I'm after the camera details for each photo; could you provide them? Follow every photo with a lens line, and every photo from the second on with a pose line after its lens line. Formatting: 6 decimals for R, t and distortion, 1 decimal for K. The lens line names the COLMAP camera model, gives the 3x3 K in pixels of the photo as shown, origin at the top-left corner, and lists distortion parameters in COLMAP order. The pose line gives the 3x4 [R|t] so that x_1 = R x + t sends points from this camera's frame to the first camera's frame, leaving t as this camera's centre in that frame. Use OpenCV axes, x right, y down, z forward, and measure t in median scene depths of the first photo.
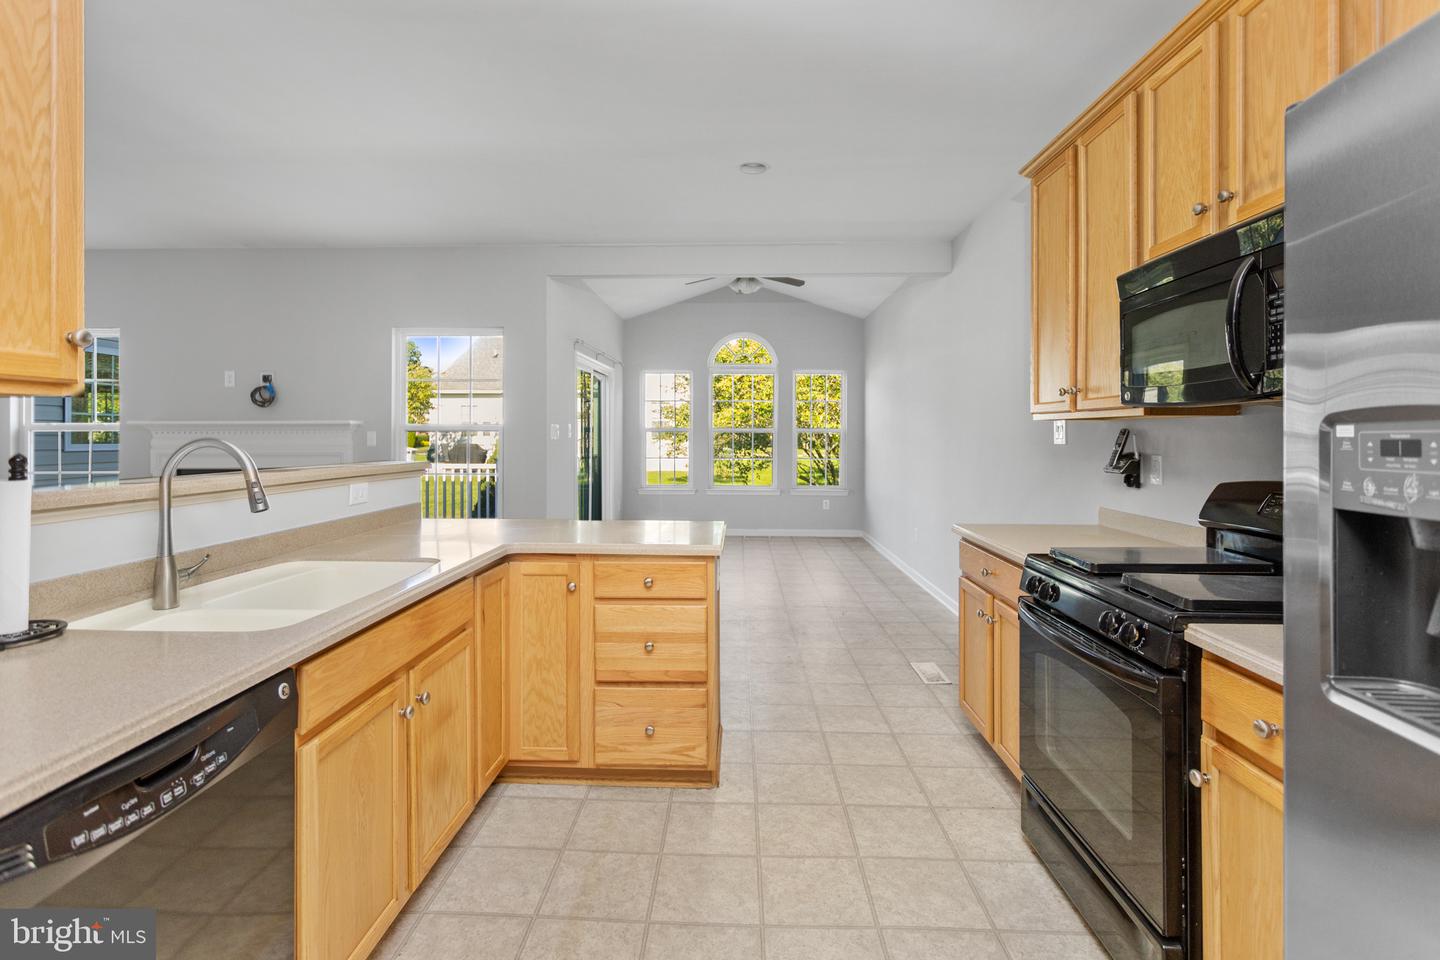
lens RADIAL K [[689.7, 0, 709.0], [0, 689.7, 424.3], [0, 0, 1]] dist [0.005682, 0.000513]
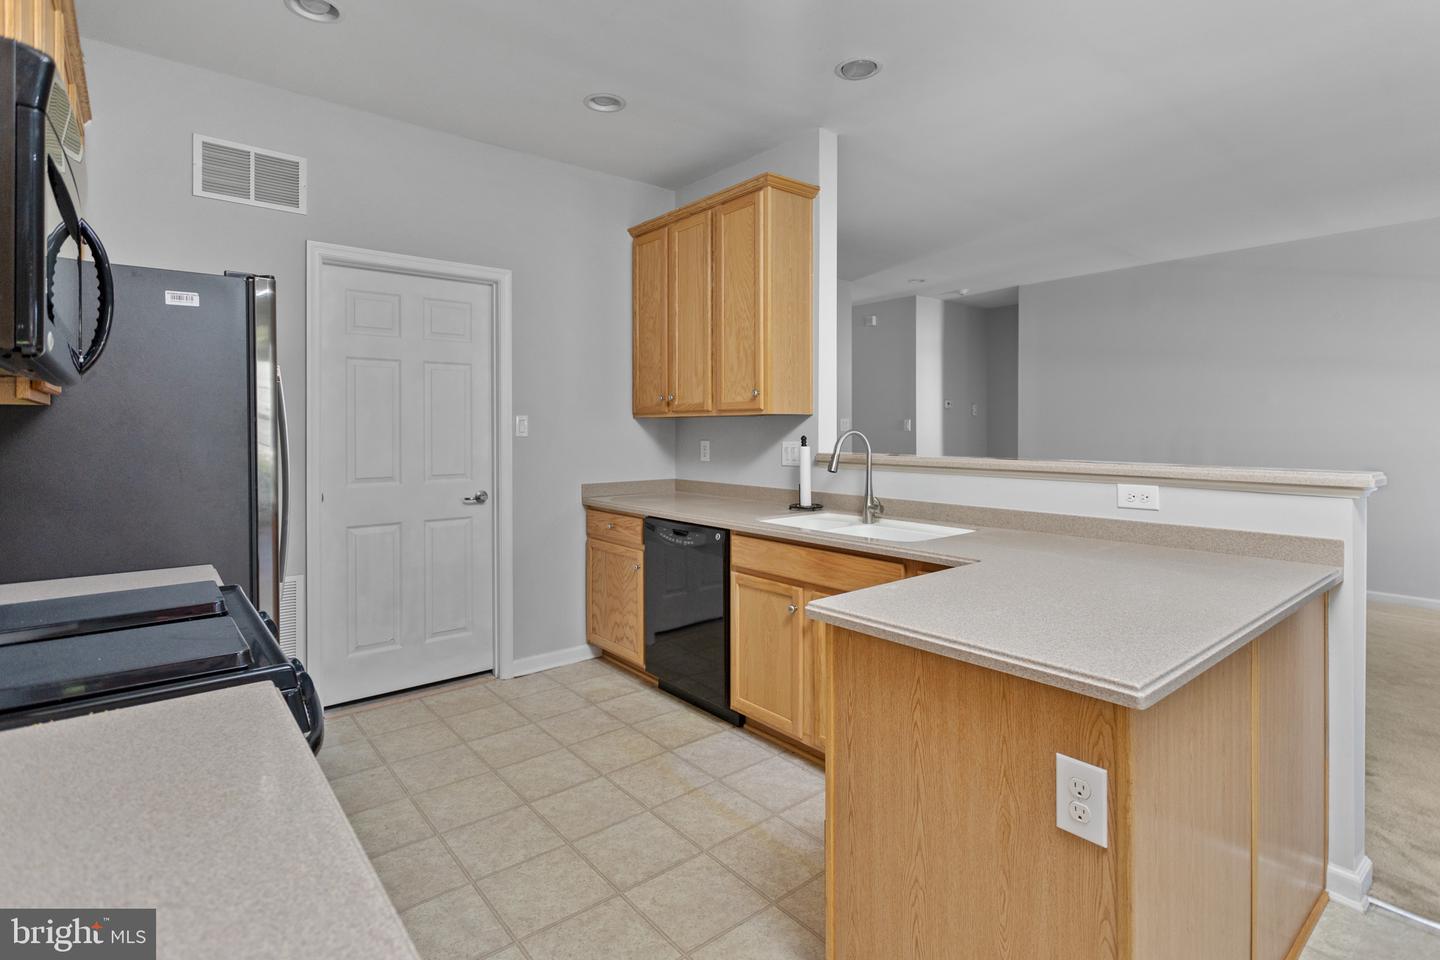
lens RADIAL K [[697.9, 0, 676.1], [0, 697.9, 432.2], [0, 0, 1]] dist [0.032268, -0.000021]
pose [[-0.757597, 0.004691, -0.652705, 0.755620], [0.012187, 0.999902, -0.006959, 0.031857], [0.652609, -0.013226, -0.757580, 1.994715]]
